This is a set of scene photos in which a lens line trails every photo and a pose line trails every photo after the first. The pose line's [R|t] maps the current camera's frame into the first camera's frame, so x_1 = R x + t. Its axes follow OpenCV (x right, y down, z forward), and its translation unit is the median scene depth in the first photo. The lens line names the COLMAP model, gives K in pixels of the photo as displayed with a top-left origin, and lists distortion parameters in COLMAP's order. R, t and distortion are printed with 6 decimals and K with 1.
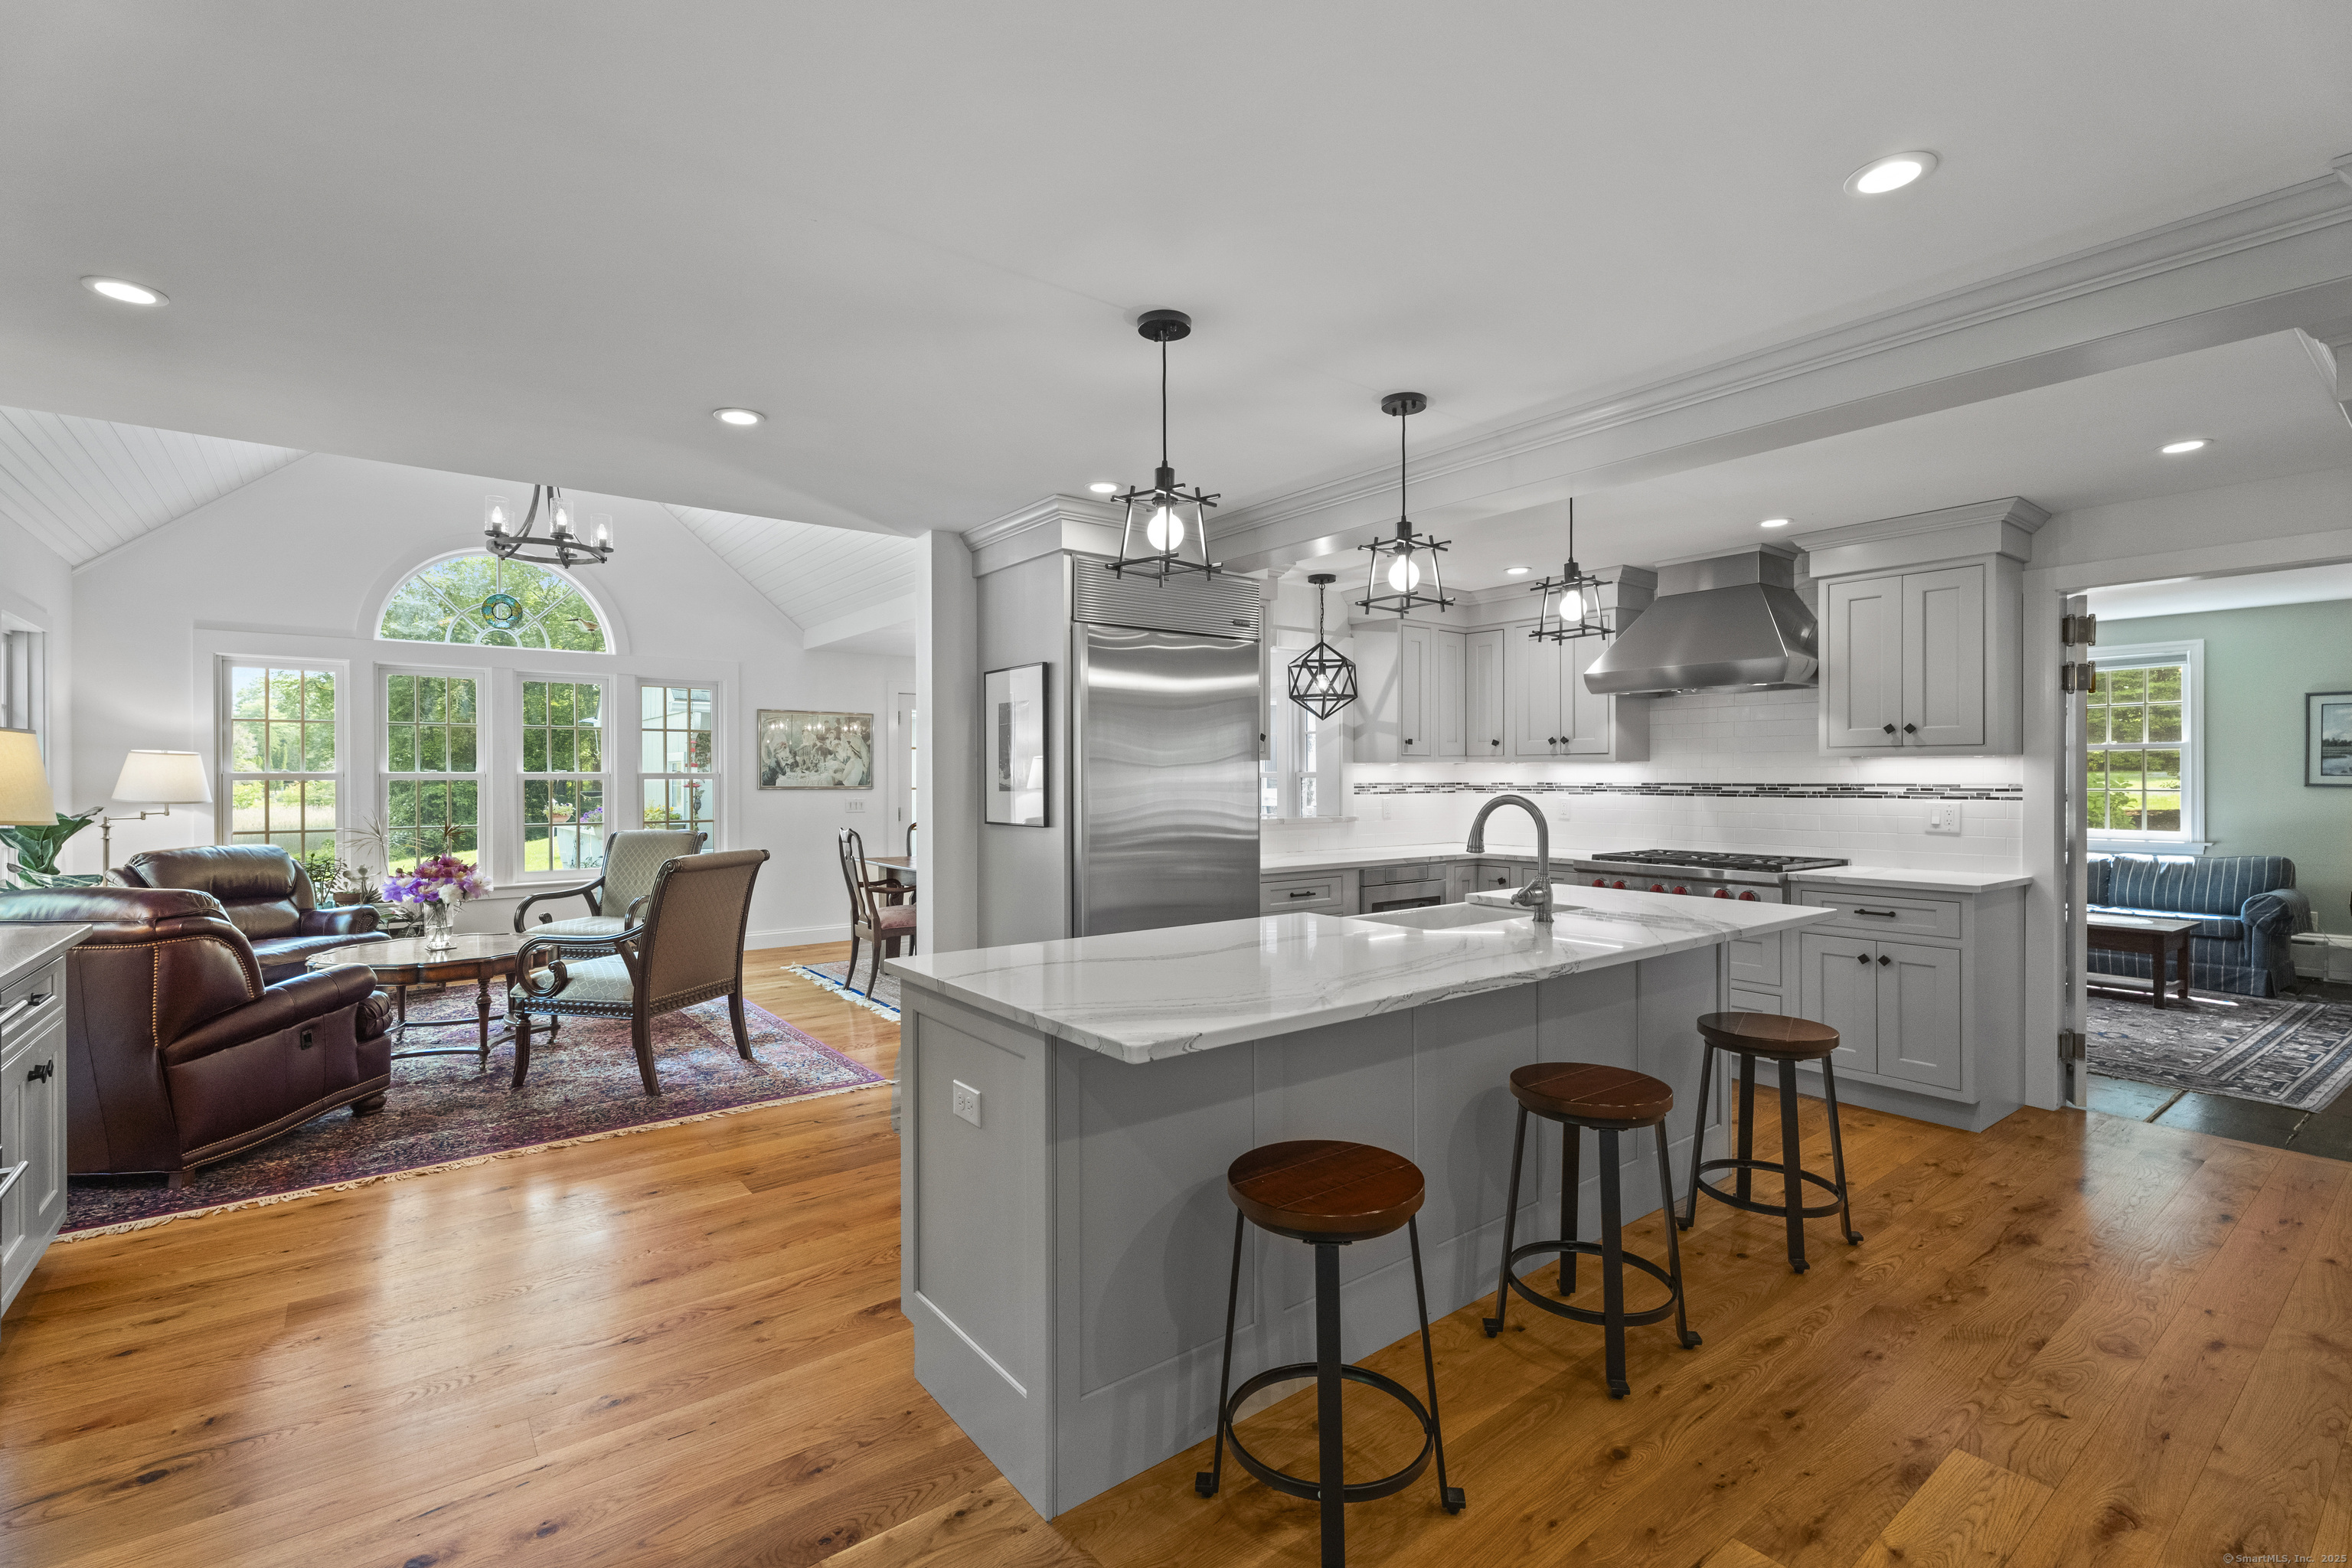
lens RADIAL K [[1054.3, 0, 1175.5], [0, 1054.3, 777.7], [0, 0, 1]] dist [0.001041, -0.000743]
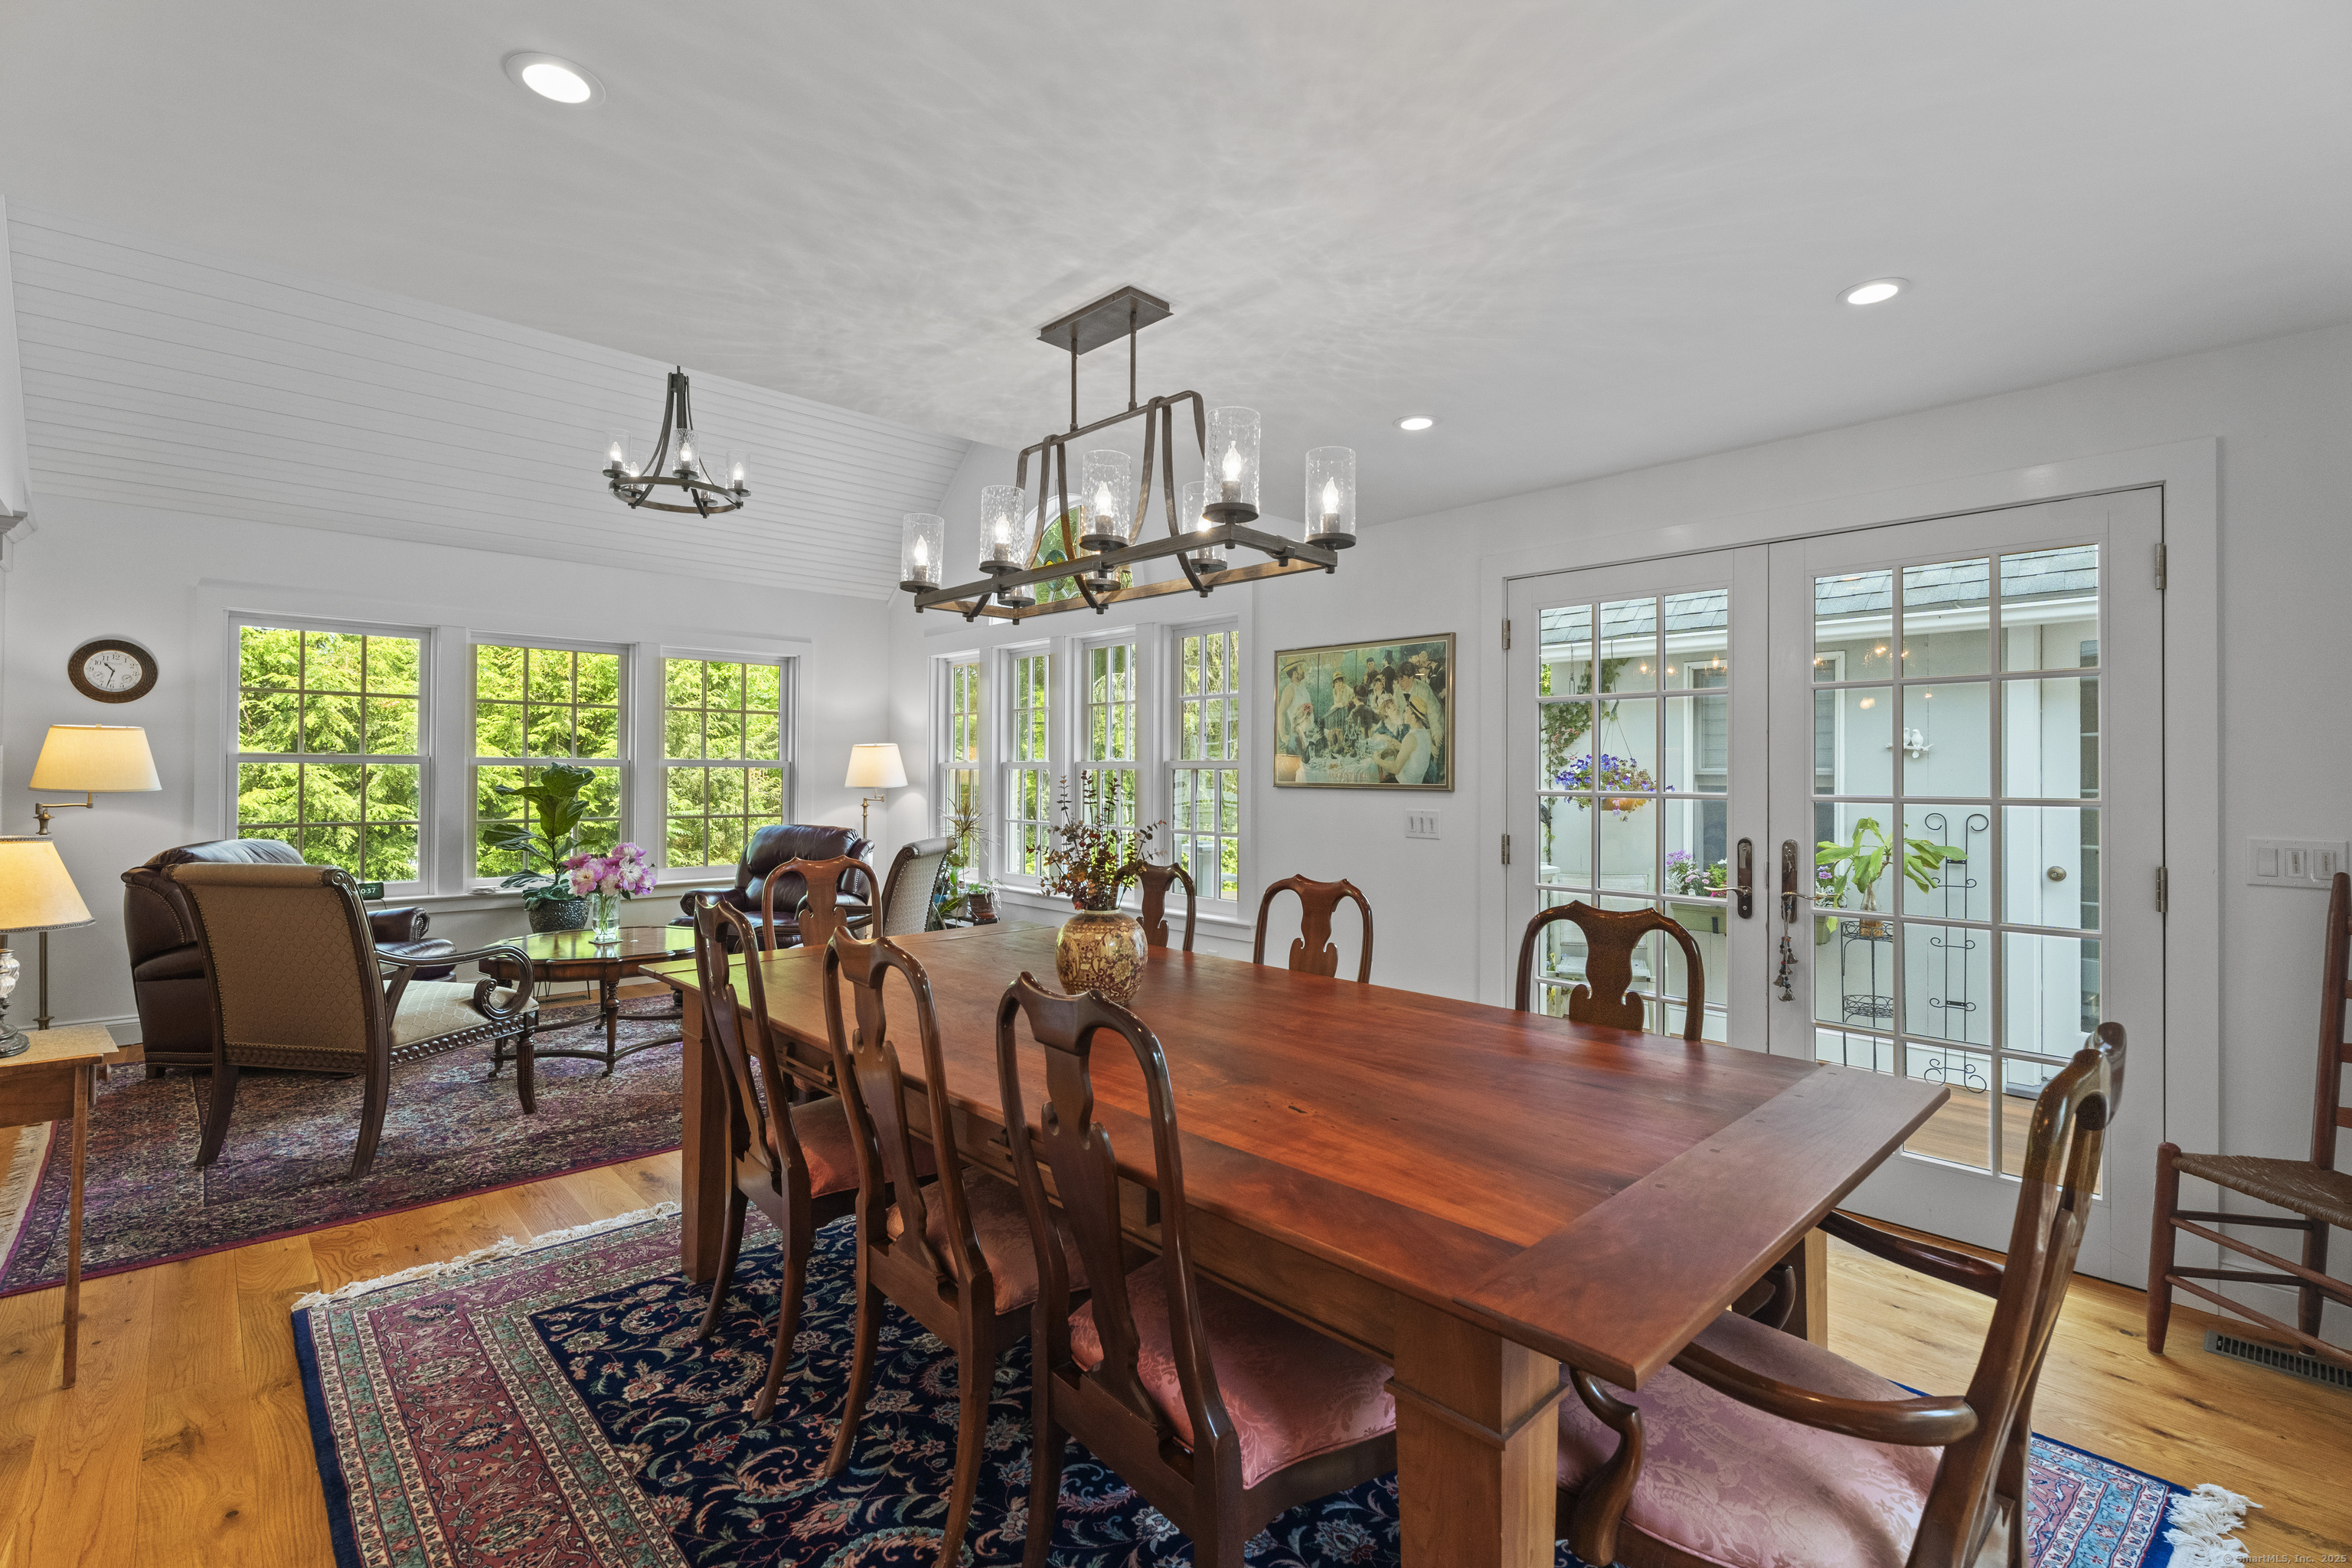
lens RADIAL K [[1054.3, 0, 1177.6], [0, 1054.3, 776.2], [0, 0, 1]] dist [0.001041, -0.000743]
pose [[0.087294, 0.003687, -0.996176, 0.345724], [-0.006318, 0.999975, 0.003147, 0.006250], [0.996163, 0.006019, 0.087315, 1.610645]]
